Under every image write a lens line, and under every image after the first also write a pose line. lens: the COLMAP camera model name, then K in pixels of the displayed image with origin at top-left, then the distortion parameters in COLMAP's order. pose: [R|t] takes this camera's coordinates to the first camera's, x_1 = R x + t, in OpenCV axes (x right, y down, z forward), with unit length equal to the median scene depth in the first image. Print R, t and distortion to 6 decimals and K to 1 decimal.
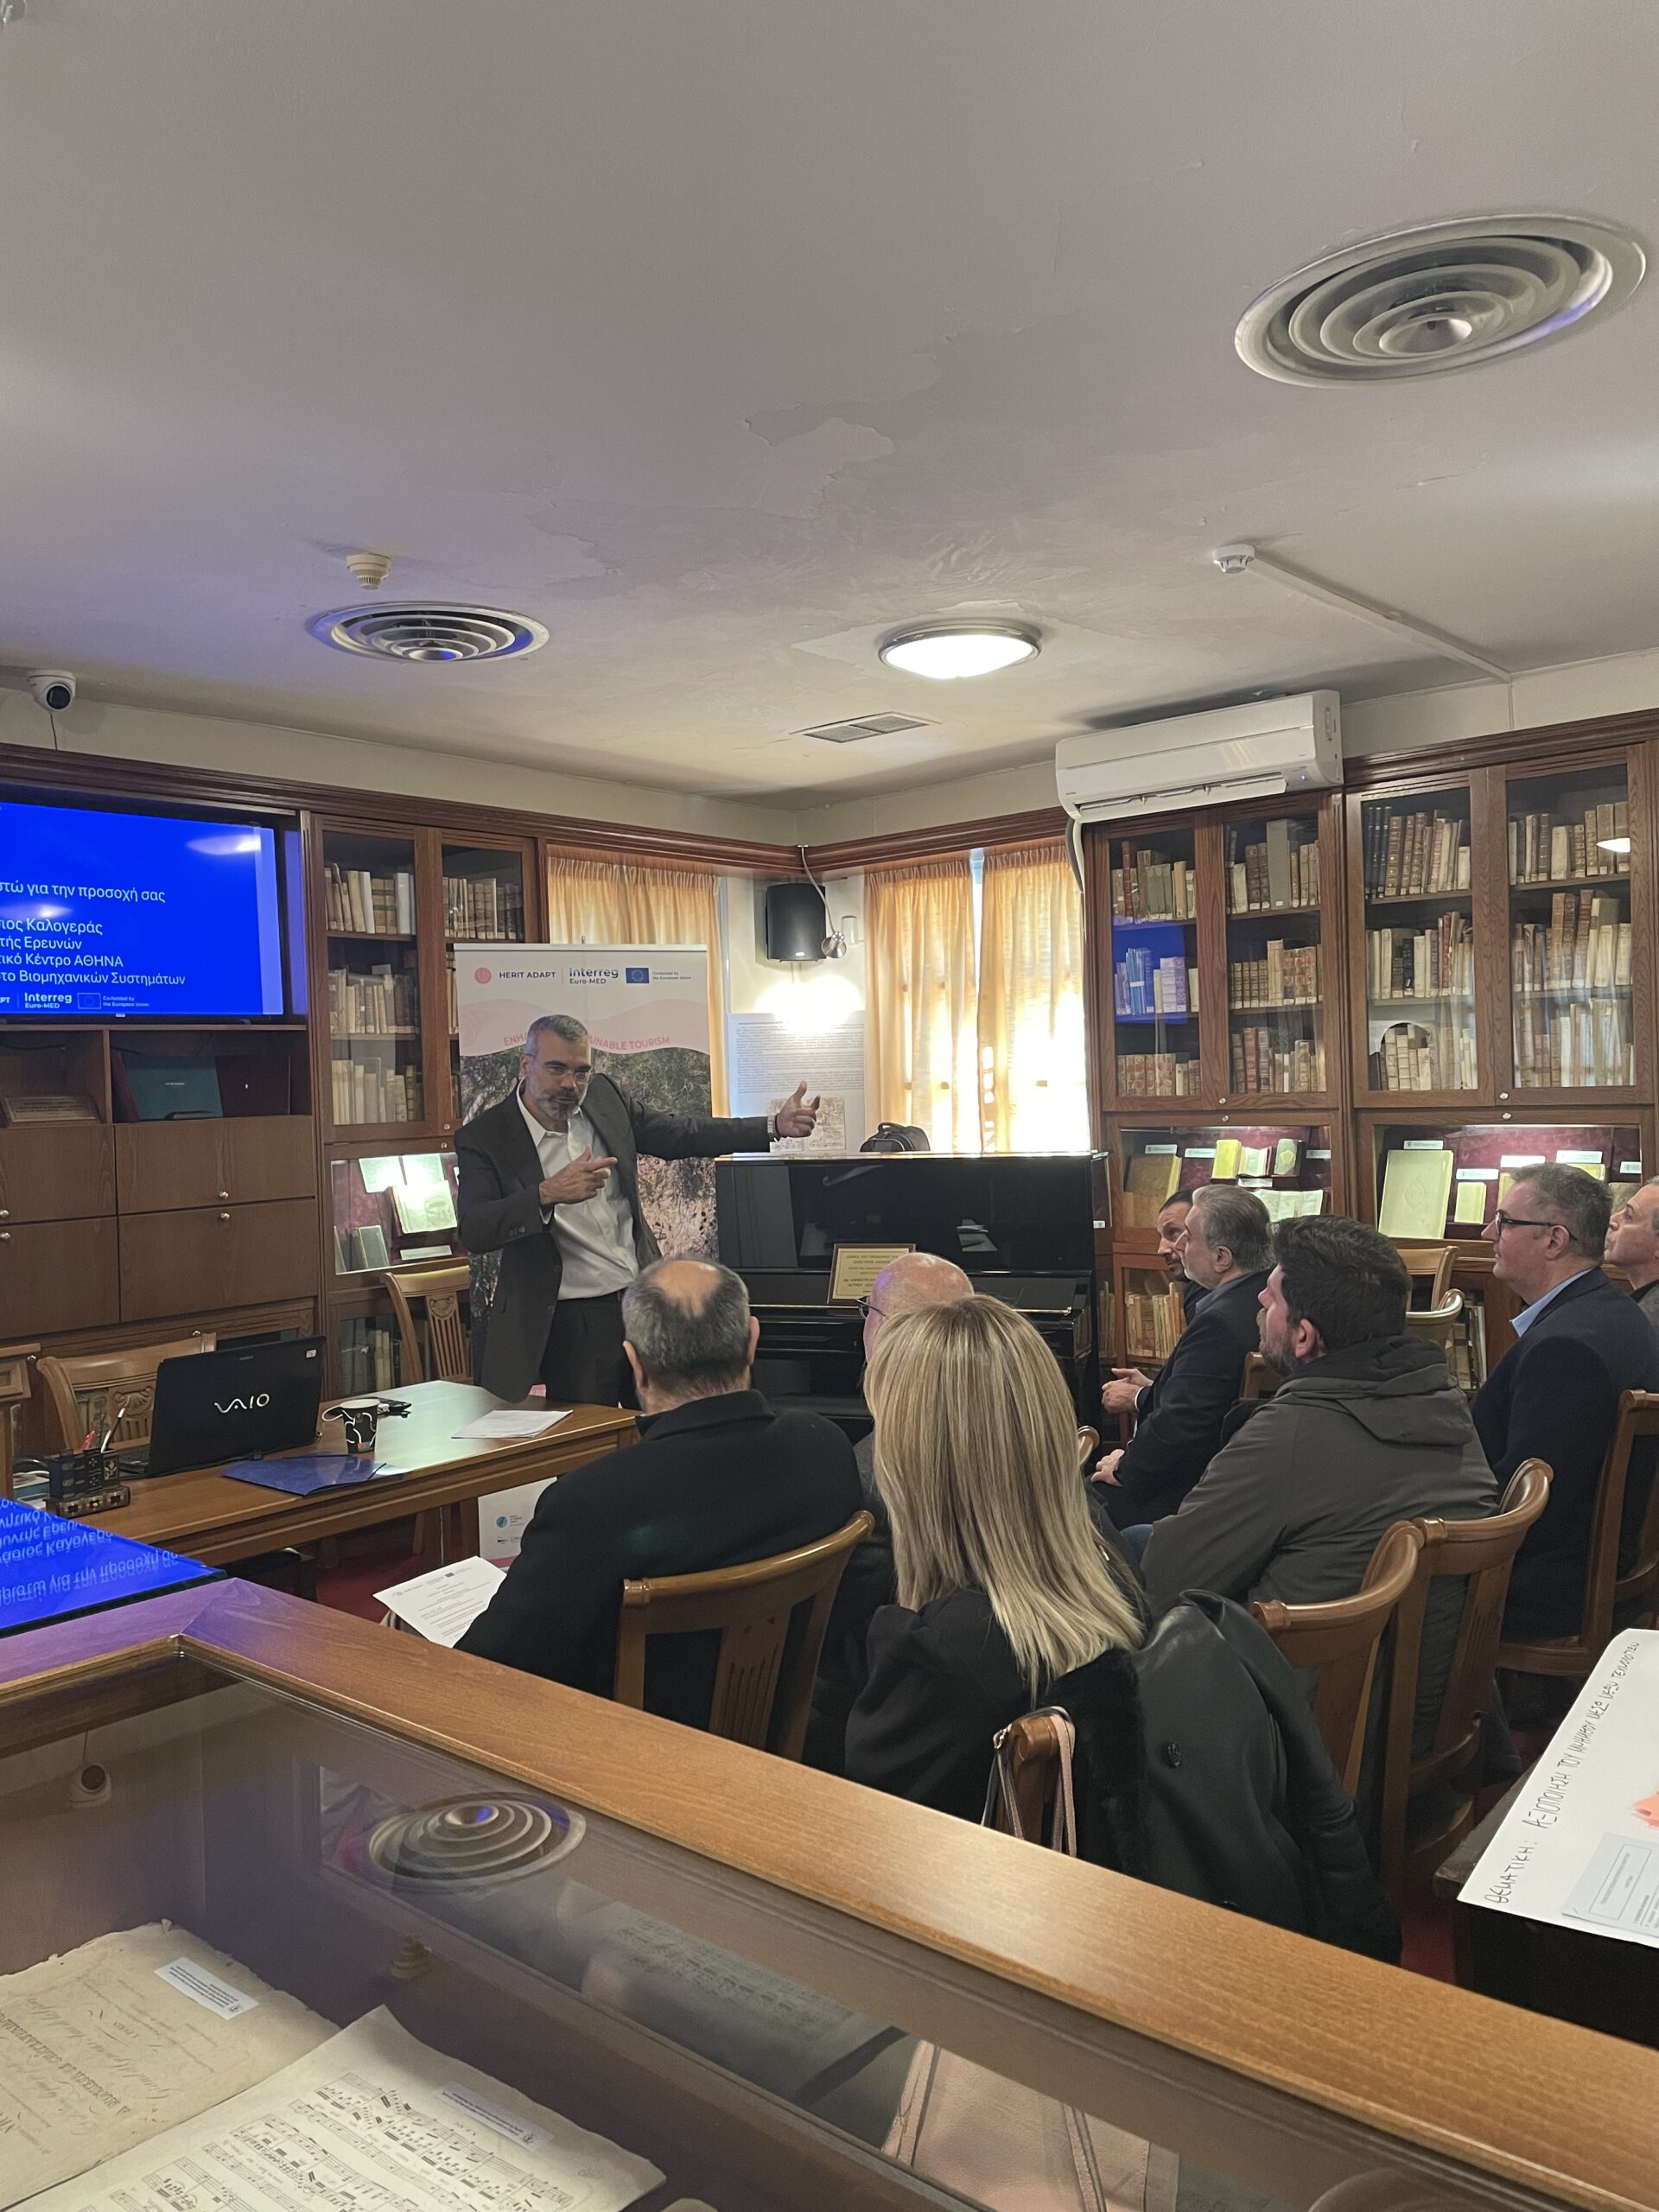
lens RADIAL K [[1662.4, 0, 825.9], [0, 1662.4, 1088.6], [0, 0, 1]] dist [0.079589, -0.047242]
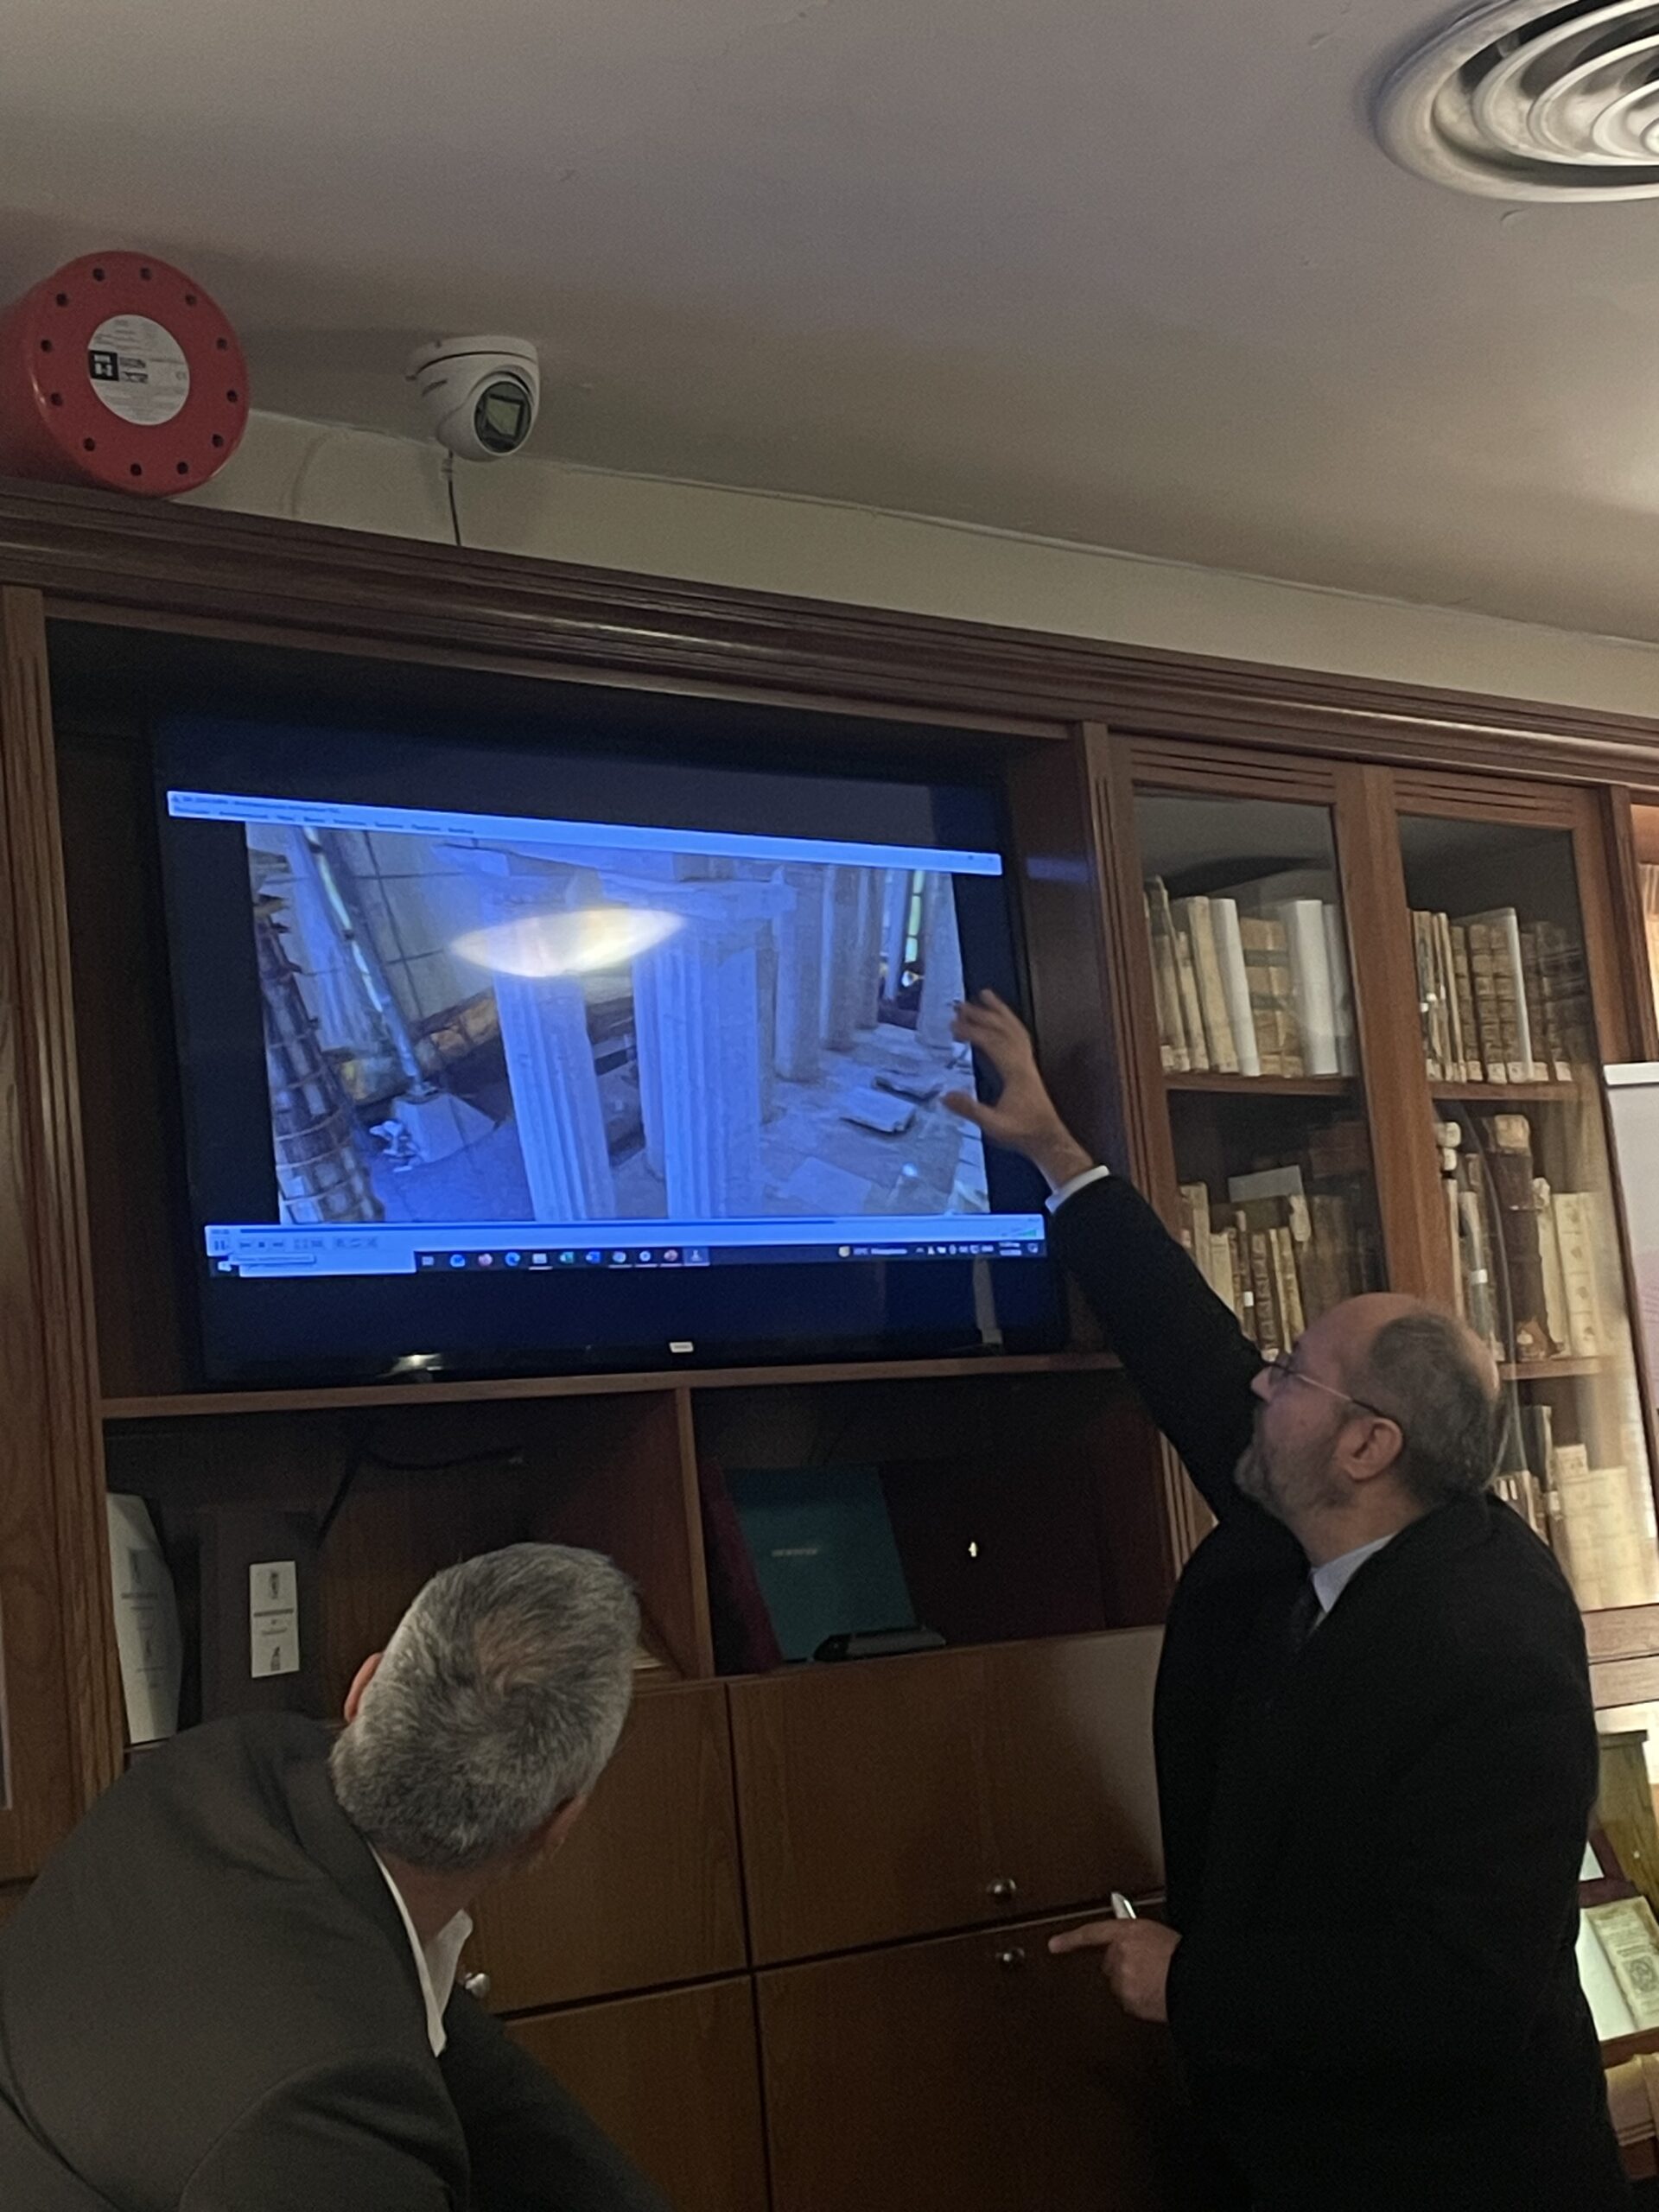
lens RADIAL K [[3862.3, 0, 910.0], [0, 3862.3, 1042.1], [0, 0, 1]] dist [0.090653, 0.000000]
pose [[0.992678, -0.075312, -0.094433, -0.267020], [0.061674, 0.988254, -0.139826, 0.005446], [0.103855, 0.132978, 0.985663, 0.223070]]
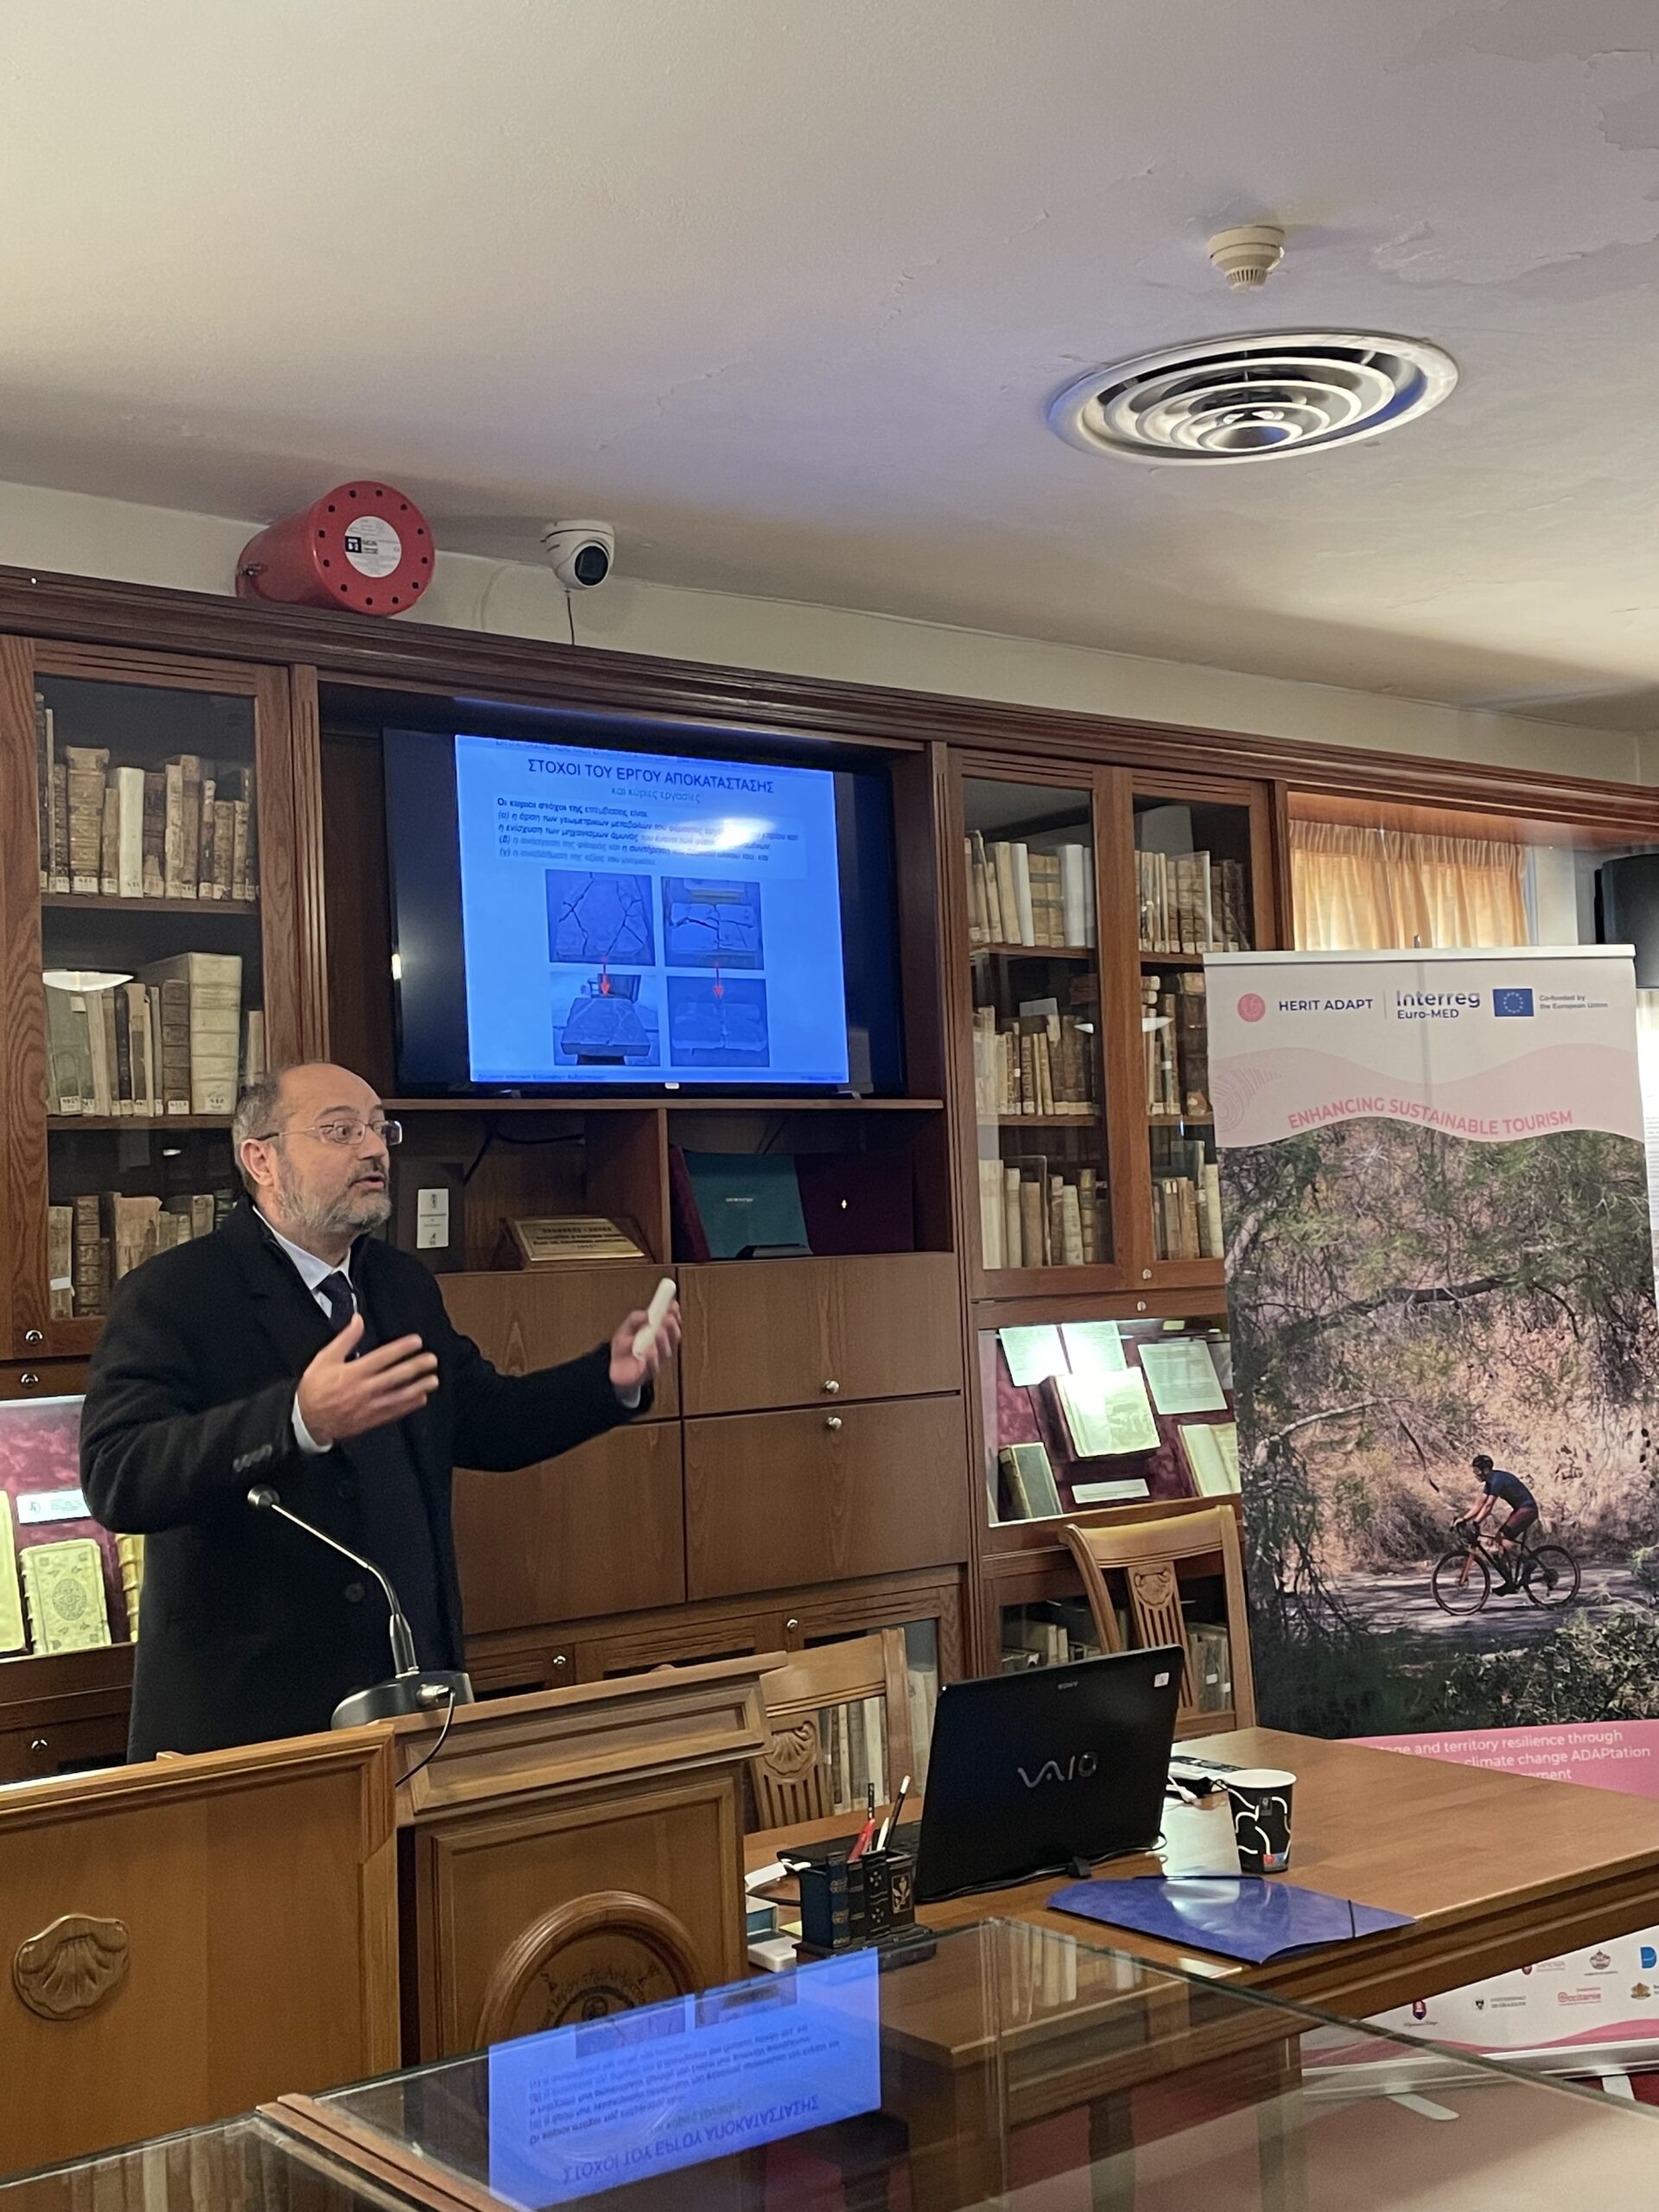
lens RADIAL K [[2549.4, 0, 818.4], [0, 2549.4, 1095.6], [0, 0, 1]] dist [0.086645, 0.000000]
pose [[0.979560, -0.015703, -0.200536, -0.165064], [0.004773, 0.998482, -0.054871, 0.009429], [0.201093, 0.052792, 0.978148, 0.104558]]
